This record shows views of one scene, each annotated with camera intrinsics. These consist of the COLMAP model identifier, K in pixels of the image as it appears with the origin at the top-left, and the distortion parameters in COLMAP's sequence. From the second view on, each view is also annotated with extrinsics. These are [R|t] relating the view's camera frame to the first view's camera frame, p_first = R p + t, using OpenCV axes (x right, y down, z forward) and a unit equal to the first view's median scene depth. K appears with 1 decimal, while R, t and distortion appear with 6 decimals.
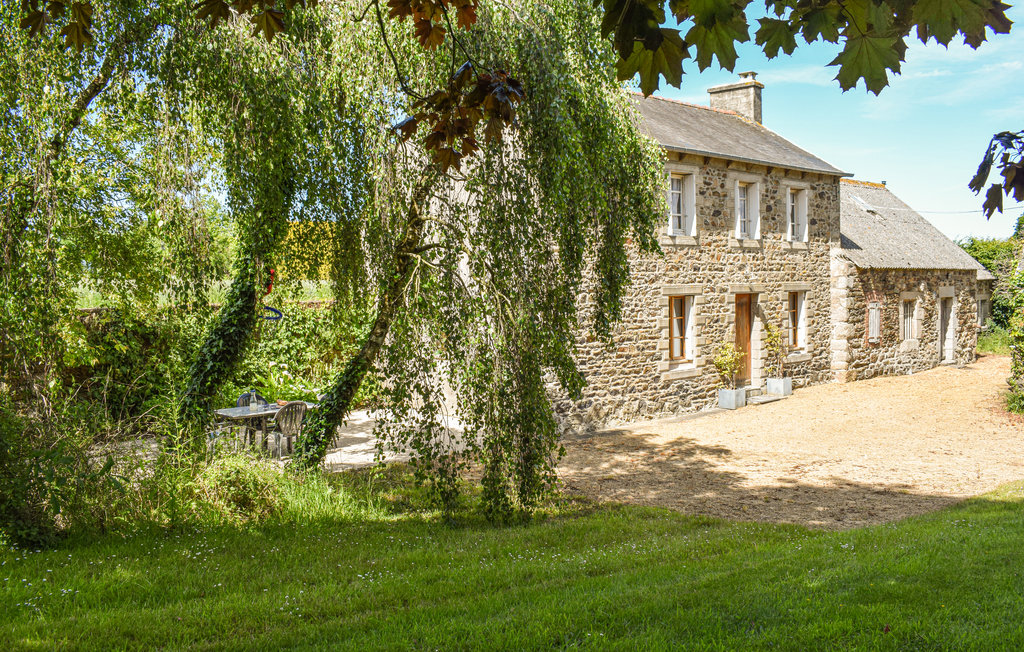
lens RADIAL K [[885.8, 0, 511.8], [0, 885.8, 324.8], [0, 0, 1]] dist [-0.070627, 0.007384]
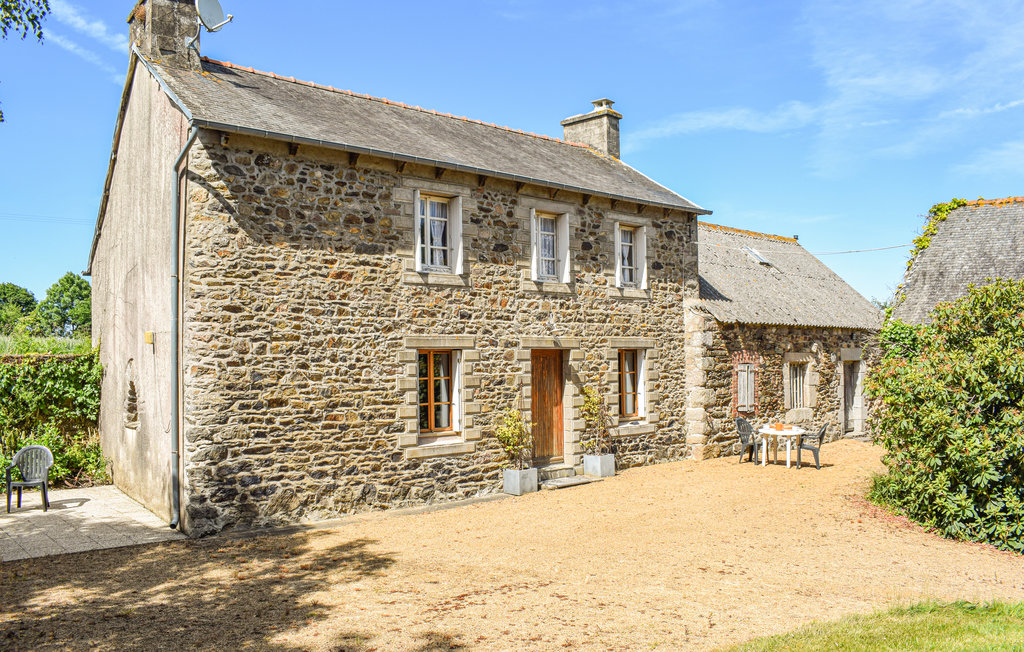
lens RADIAL K [[832.2, 0, 519.0], [0, 832.2, 346.3], [0, 0, 1]] dist [-0.083616, 0.000133]
pose [[0.999953, 0.004623, -0.008504, 0.238807], [-0.005114, 0.998264, -0.058684, 0.006338], [0.008218, 0.058725, 0.998240, 0.236571]]
